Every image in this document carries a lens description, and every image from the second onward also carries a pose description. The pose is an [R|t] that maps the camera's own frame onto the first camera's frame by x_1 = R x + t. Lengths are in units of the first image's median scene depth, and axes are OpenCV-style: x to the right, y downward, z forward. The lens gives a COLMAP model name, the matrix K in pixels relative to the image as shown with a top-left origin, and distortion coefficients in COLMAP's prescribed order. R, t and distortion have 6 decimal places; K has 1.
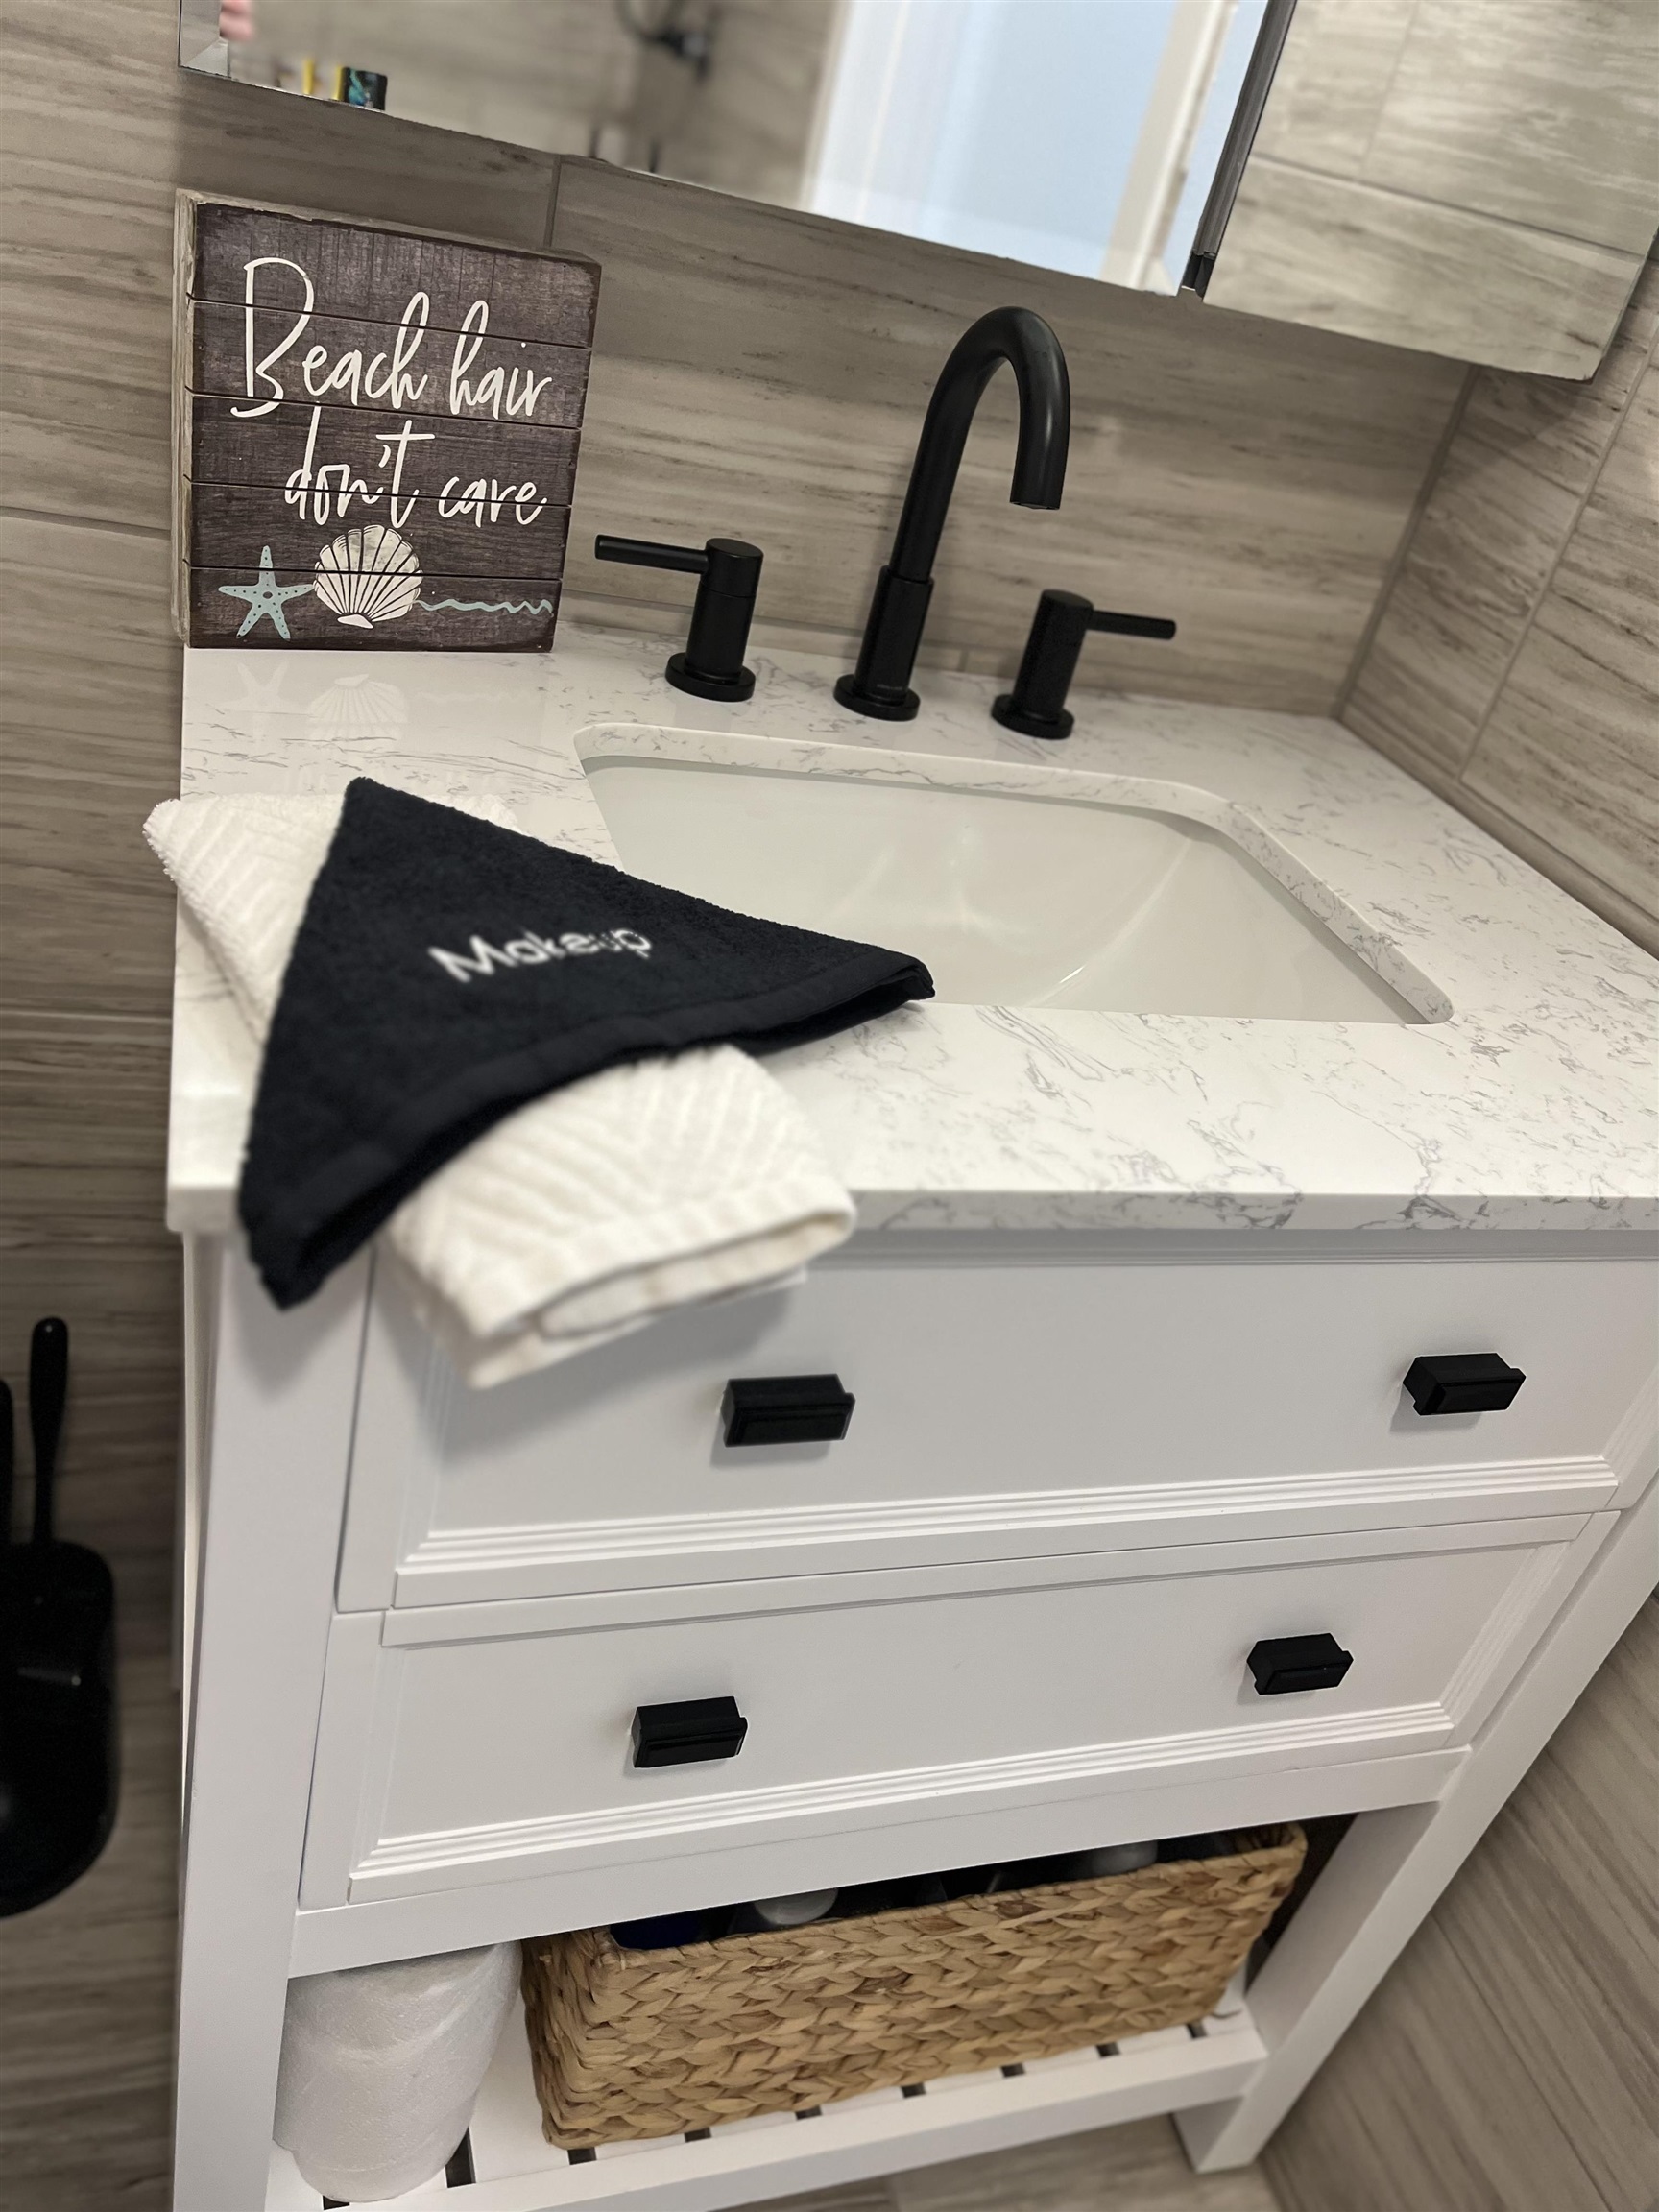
lens RADIAL K [[1674.5, 0, 831.8], [0, 1674.5, 1097.3], [0, 0, 1]] dist [0.051264, -0.056837]
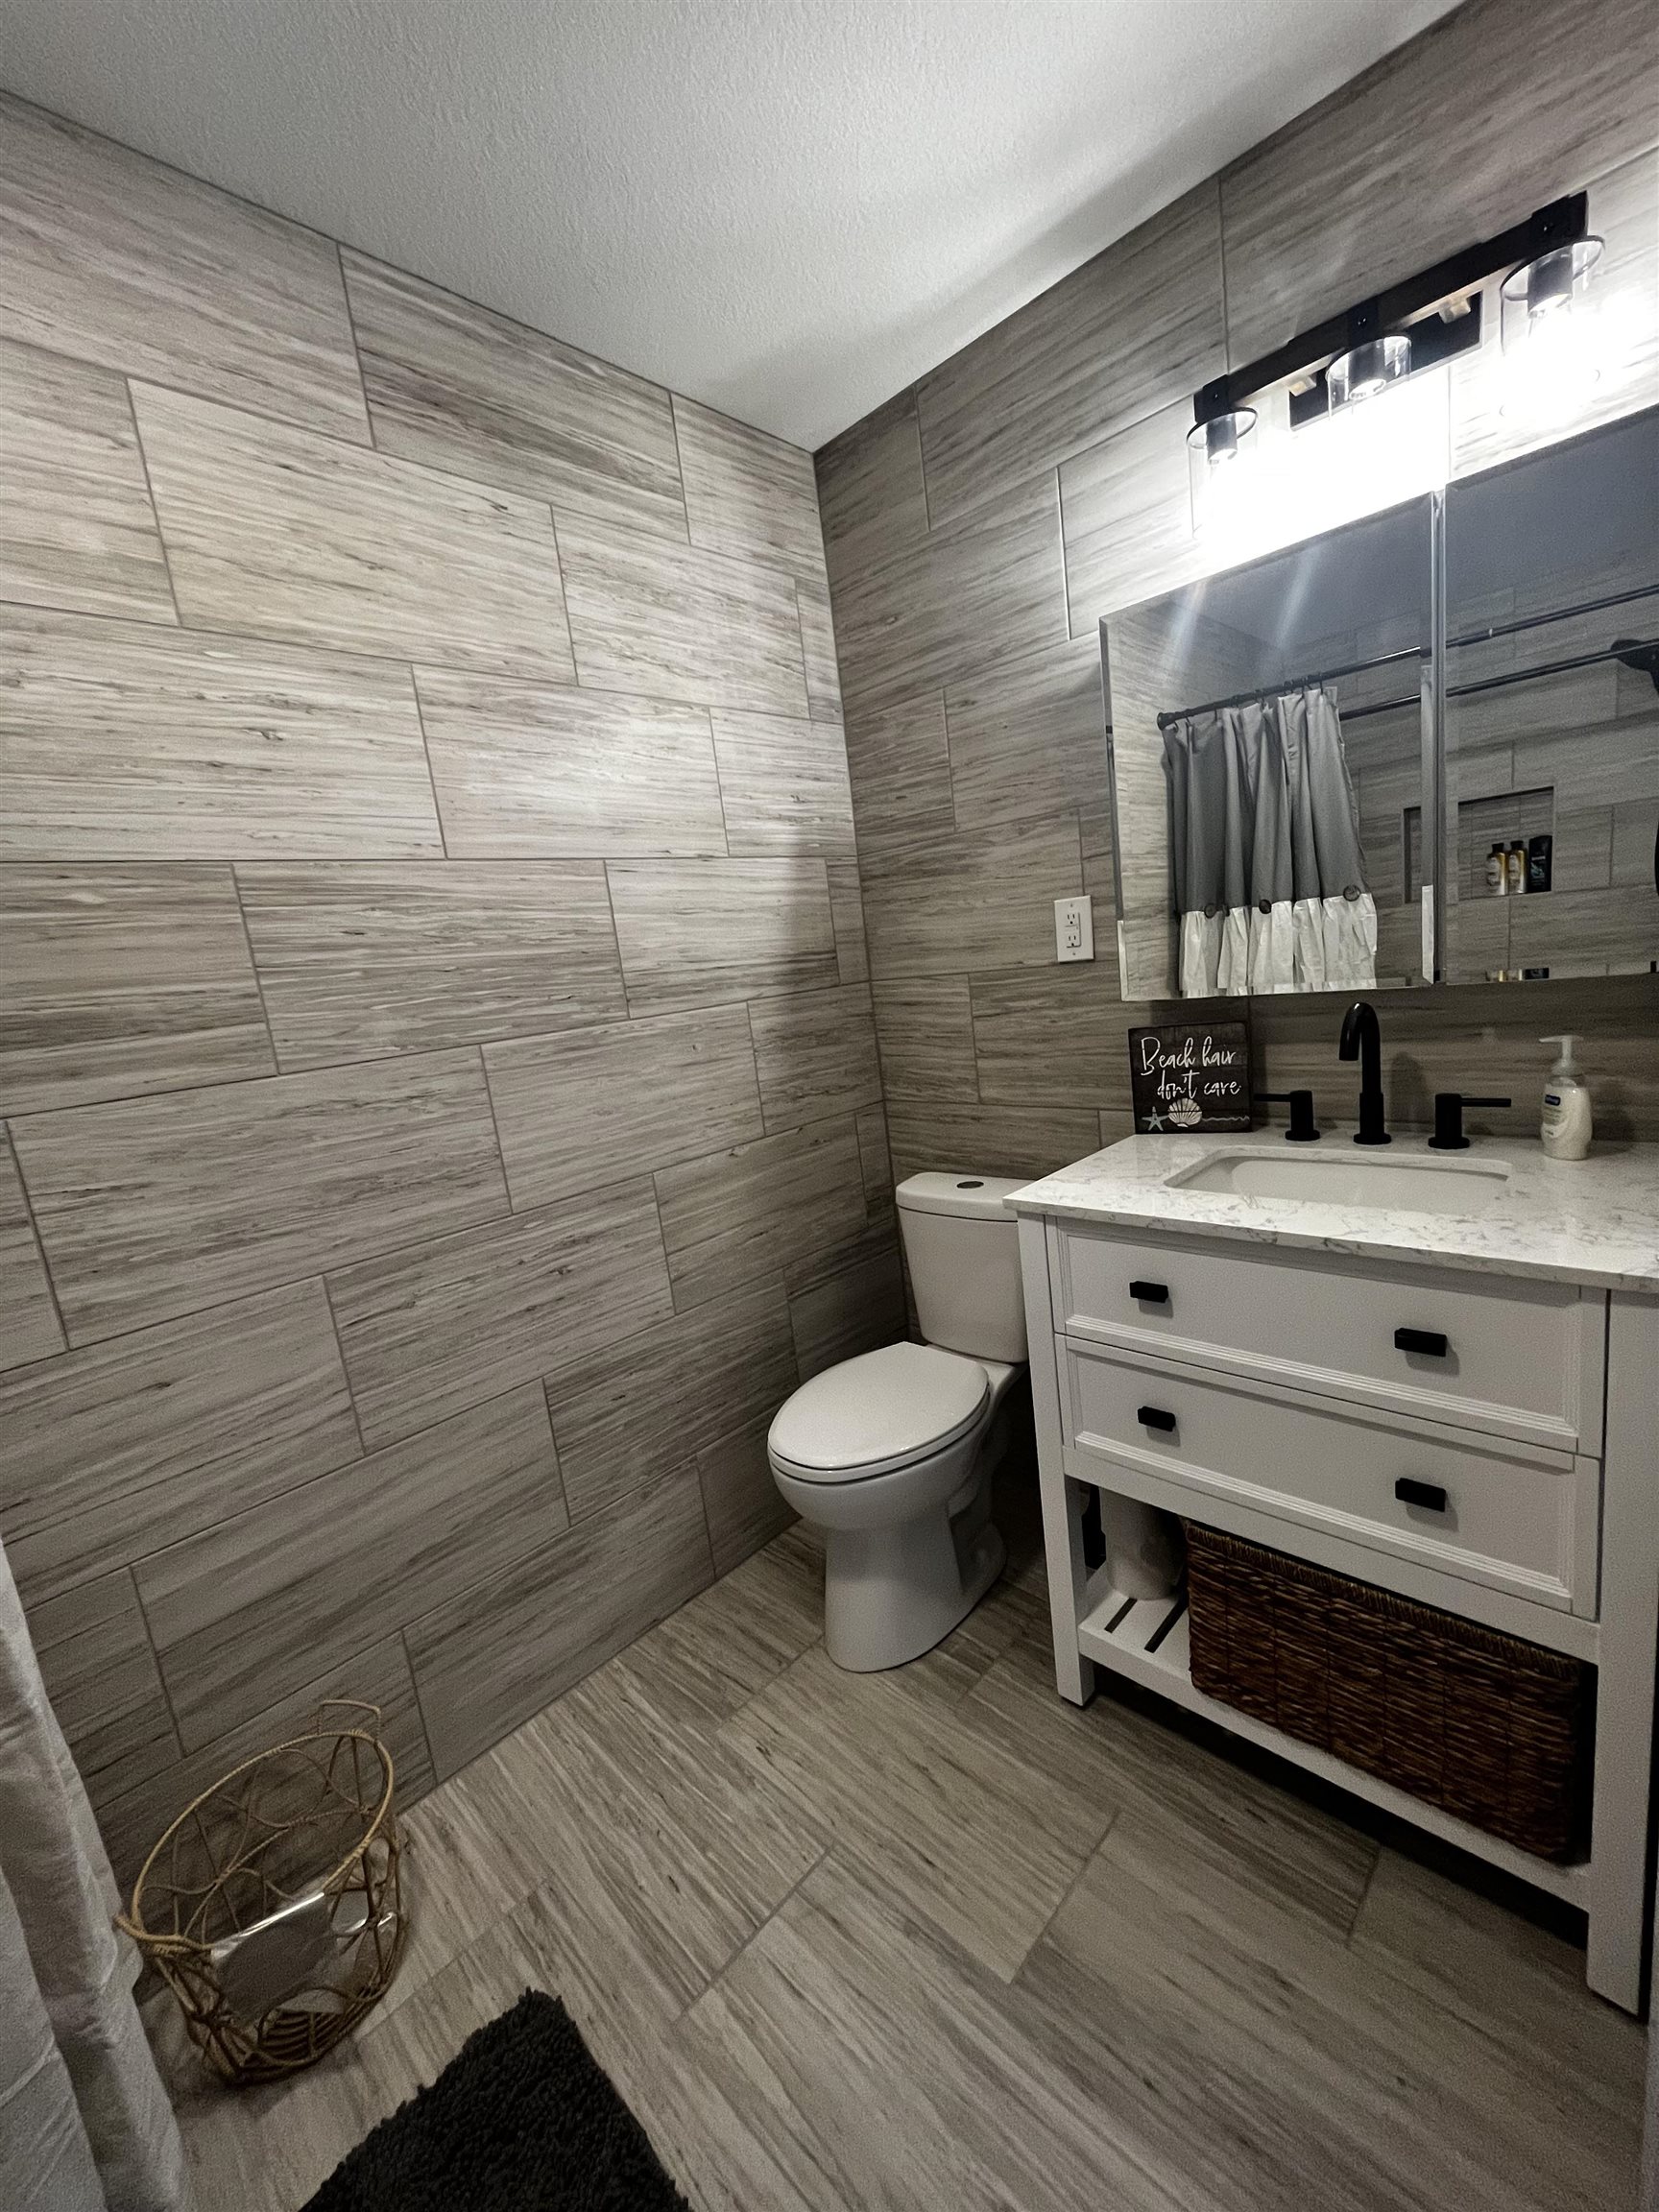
lens RADIAL K [[885.4, 0, 830.0], [0, 885.4, 1108.2], [0, 0, 1]] dist [-0.000885, -0.000237]
pose [[0.439354, -0.129575, -0.888920, 1.085423], [-0.272892, 0.923526, -0.269498, 0.400279], [0.855861, 0.360984, 0.370395, -0.343341]]
